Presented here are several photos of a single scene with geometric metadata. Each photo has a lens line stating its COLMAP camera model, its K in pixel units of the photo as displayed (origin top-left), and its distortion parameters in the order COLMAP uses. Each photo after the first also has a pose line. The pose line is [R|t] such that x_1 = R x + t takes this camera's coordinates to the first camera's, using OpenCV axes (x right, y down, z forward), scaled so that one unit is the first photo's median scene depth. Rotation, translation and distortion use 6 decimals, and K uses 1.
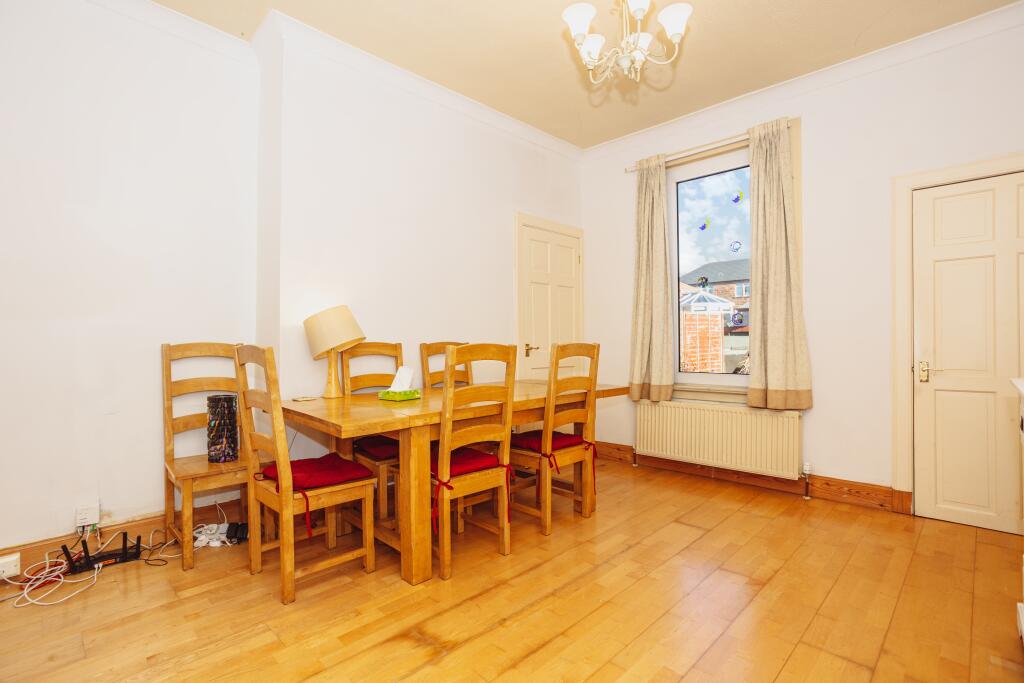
lens RADIAL K [[501.4, 0, 508.2], [0, 501.4, 344.1], [0, 0, 1]] dist [-0.052754, 0.035308]
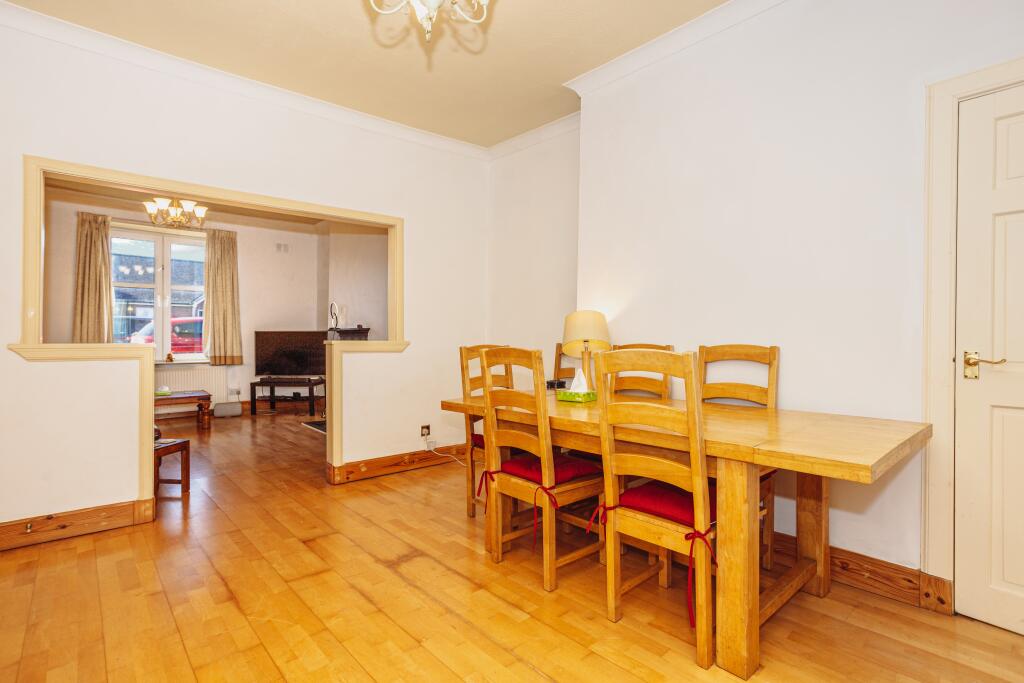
lens RADIAL K [[501.4, 0, 508.2], [0, 501.4, 344.1], [0, 0, 1]] dist [-0.052754, 0.035308]
pose [[-0.078285, 0.010588, -0.996875, 0.921189], [-0.004143, 0.999932, 0.010946, -0.018253], [0.996922, 0.004987, -0.078236, 1.066238]]
